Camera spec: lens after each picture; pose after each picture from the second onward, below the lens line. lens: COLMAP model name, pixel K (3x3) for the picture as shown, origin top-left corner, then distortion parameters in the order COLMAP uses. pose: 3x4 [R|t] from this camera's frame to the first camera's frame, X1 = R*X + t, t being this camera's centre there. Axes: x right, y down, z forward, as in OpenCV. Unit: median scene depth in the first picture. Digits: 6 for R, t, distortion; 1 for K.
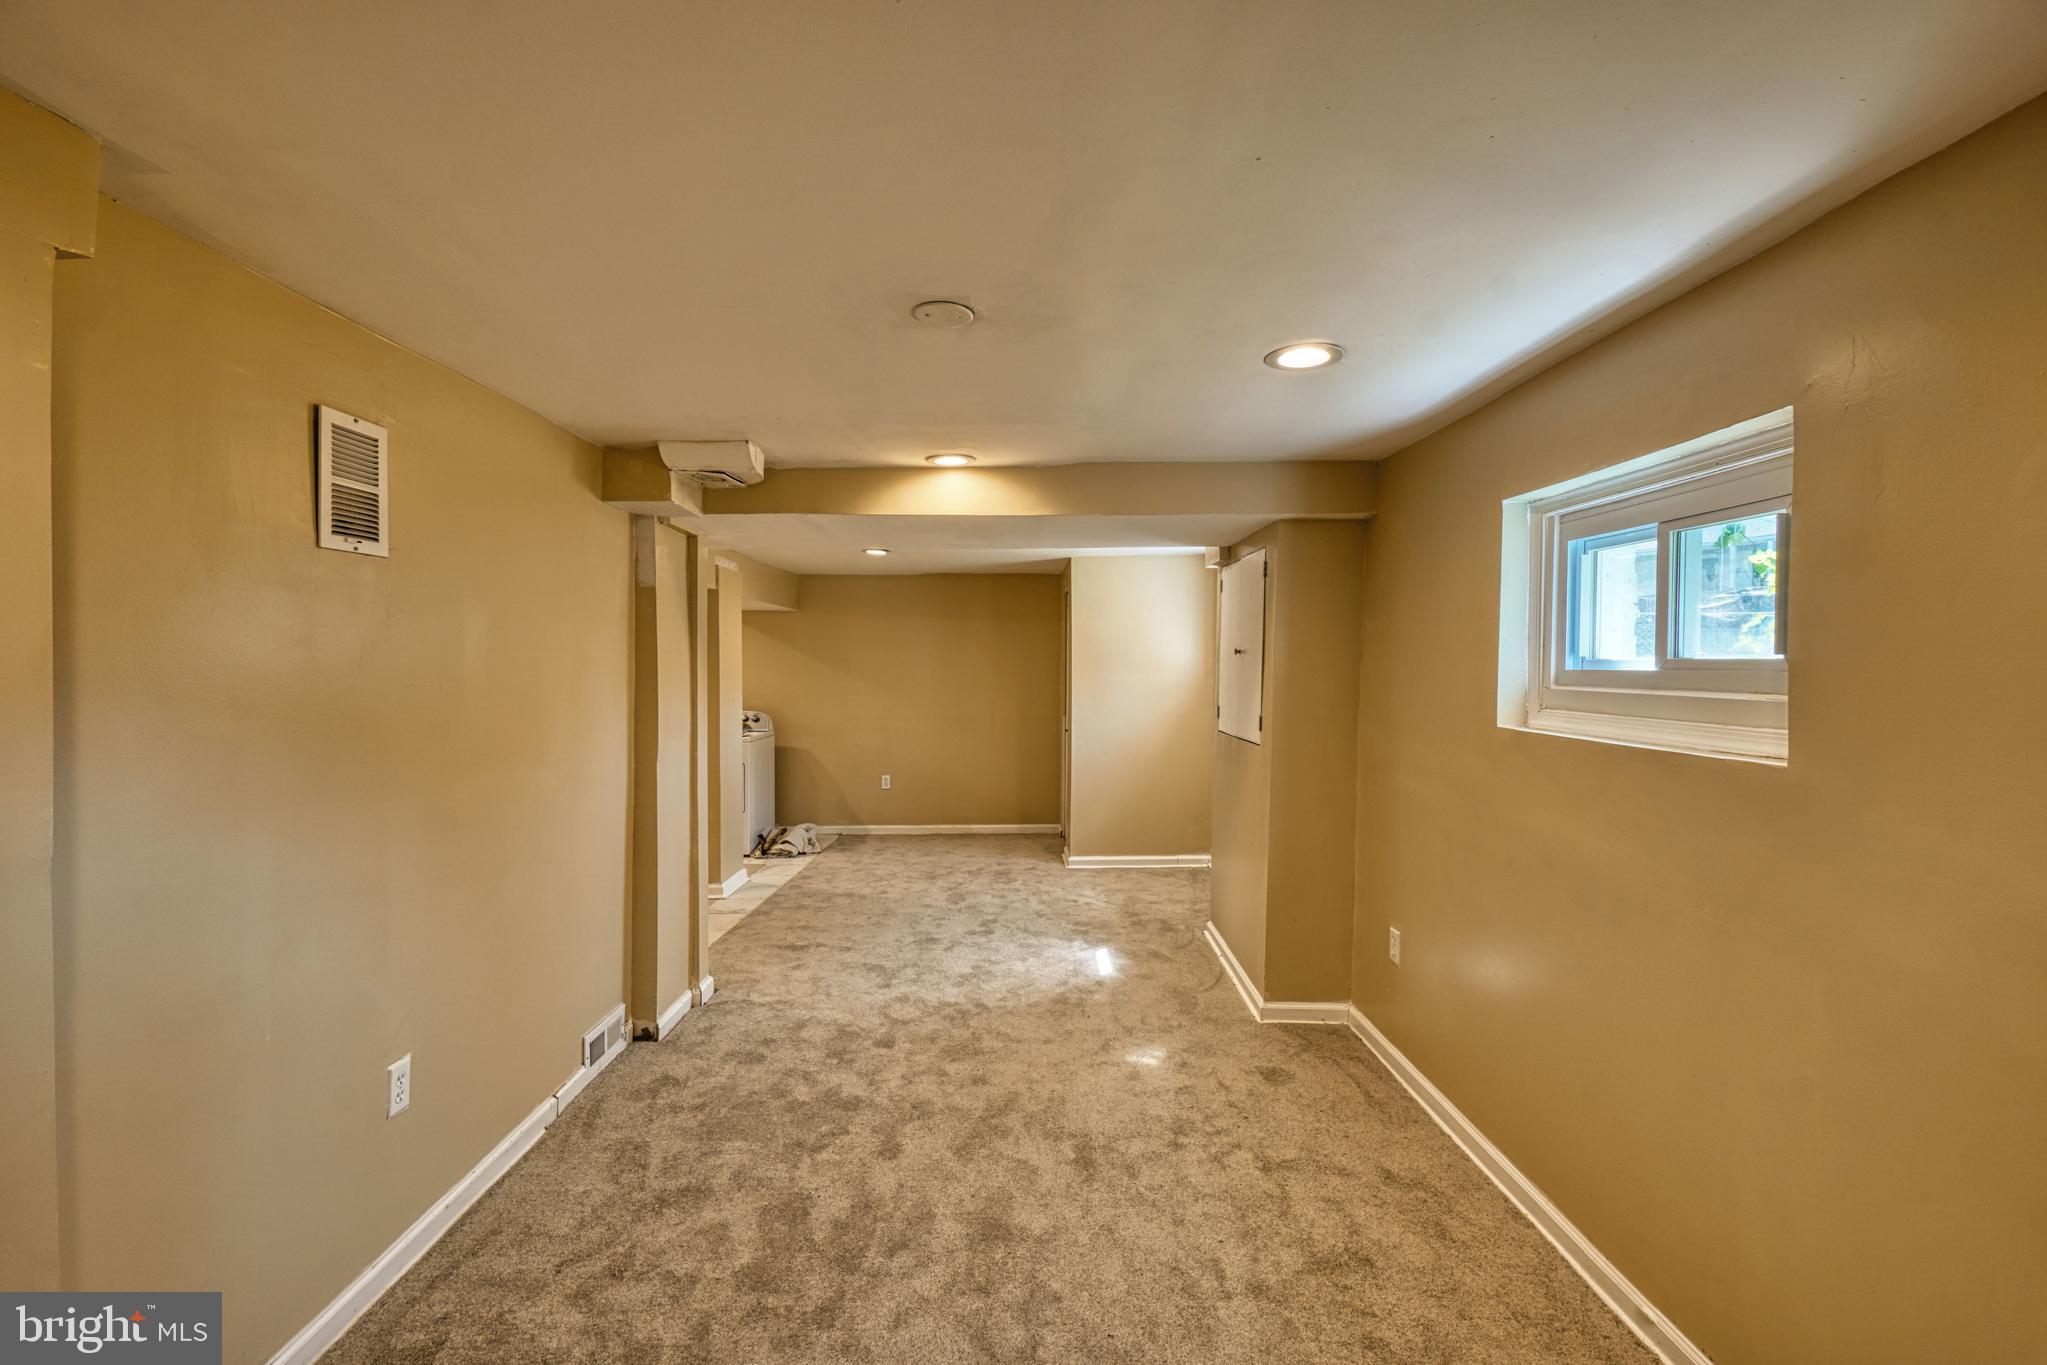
lens RADIAL K [[862.3, 0, 1015.2], [0, 862.3, 671.9], [0, 0, 1]] dist [0.047375, -0.015871]
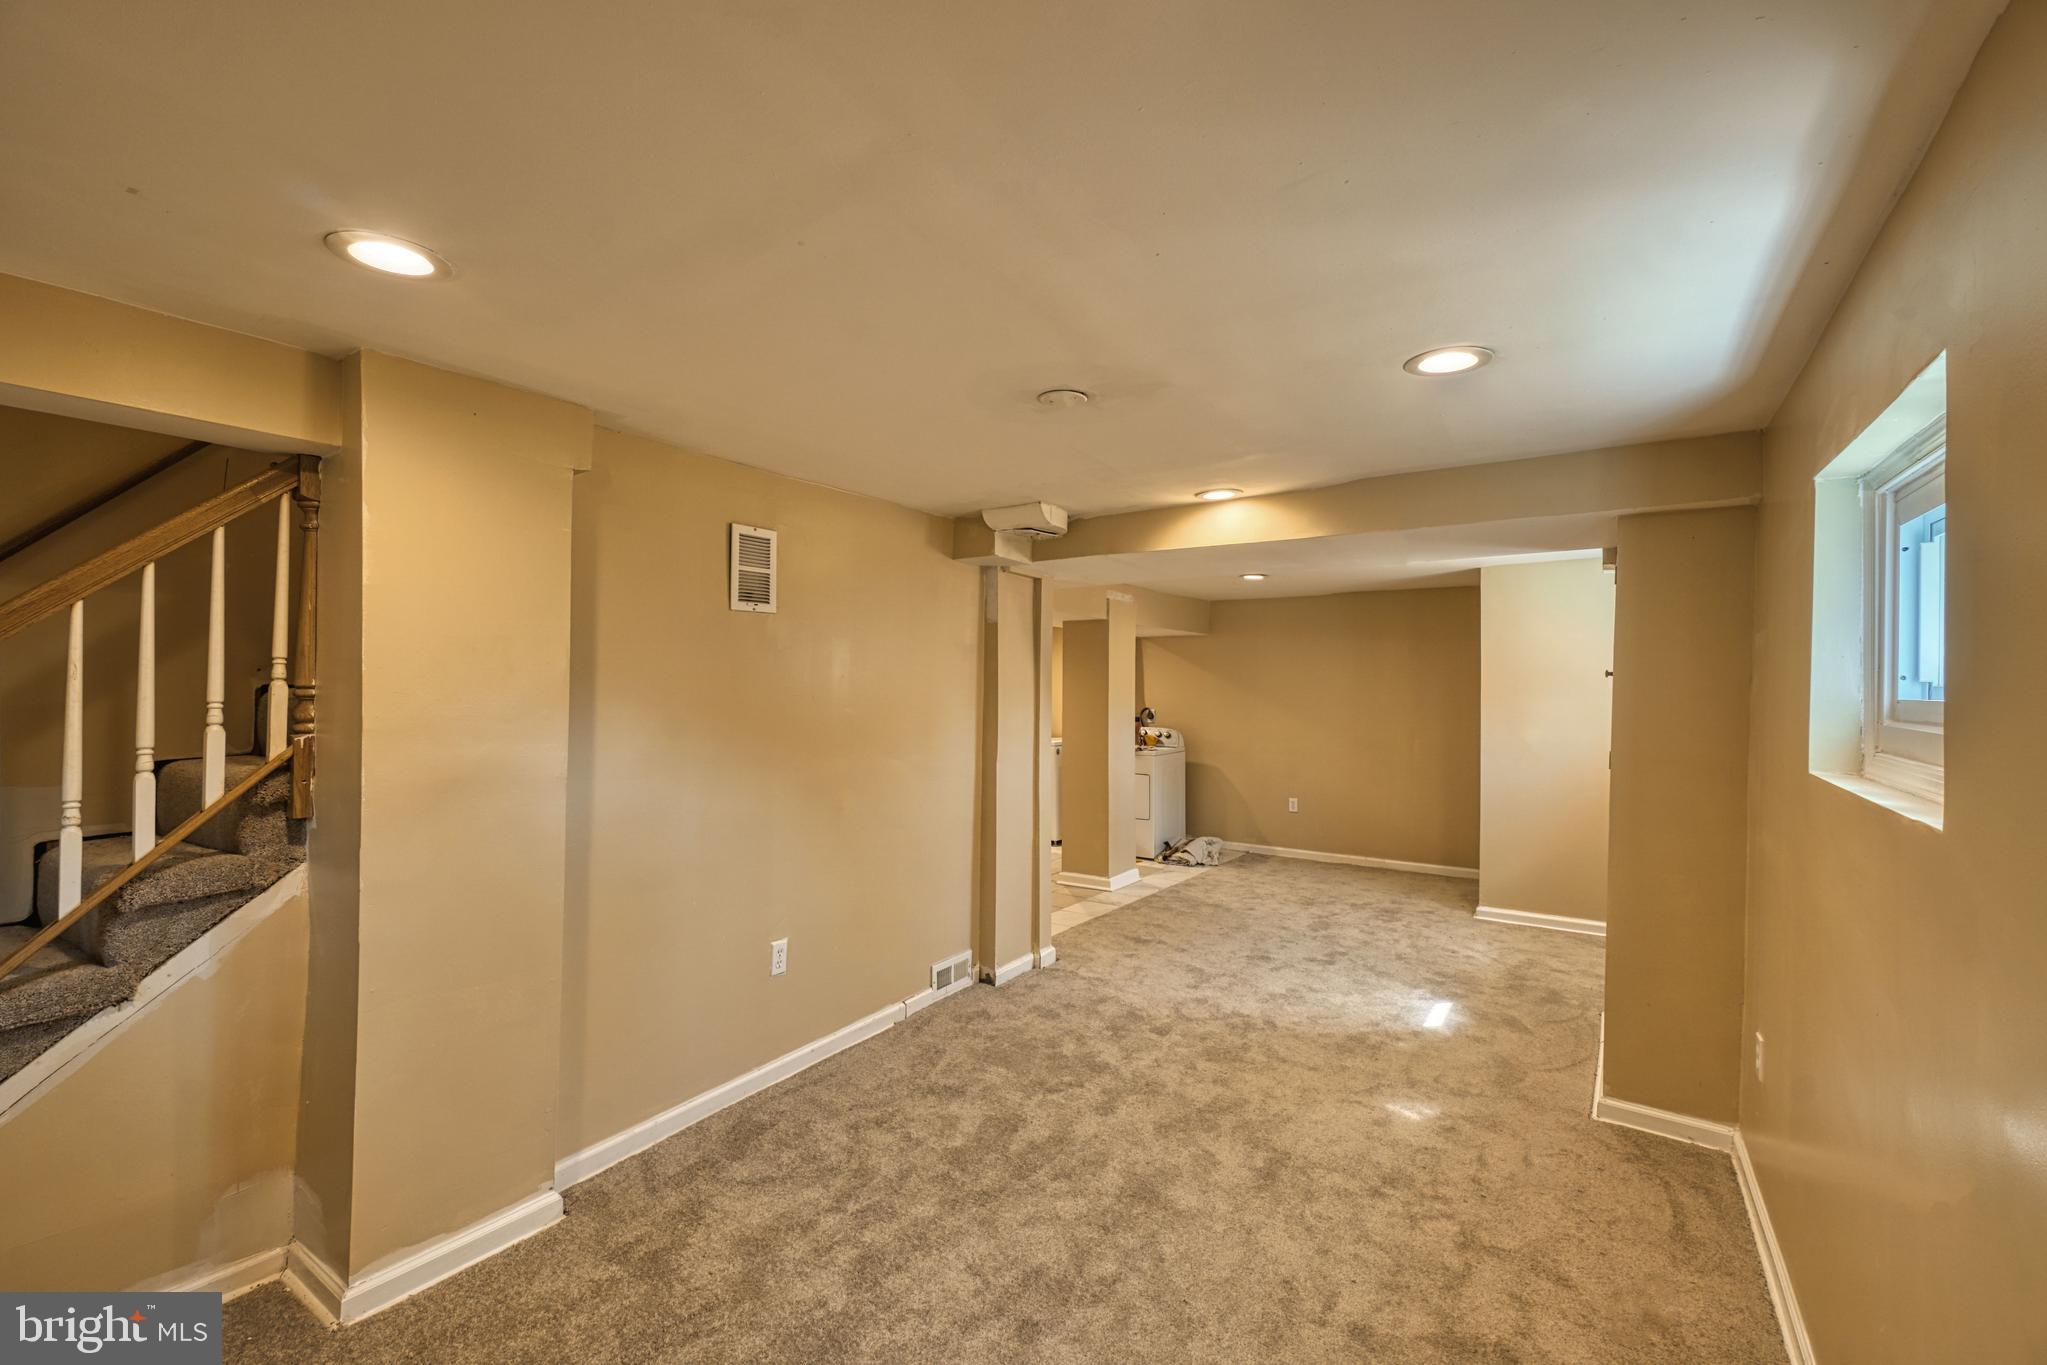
lens RADIAL K [[862.3, 0, 1015.2], [0, 862.3, 671.9], [0, 0, 1]] dist [0.047375, -0.015871]
pose [[0.831748, -0.000051, -0.555154, 0.303698], [-0.014144, 0.999673, -0.021283, 0.000487], [0.554974, 0.025554, 0.831475, -0.023494]]
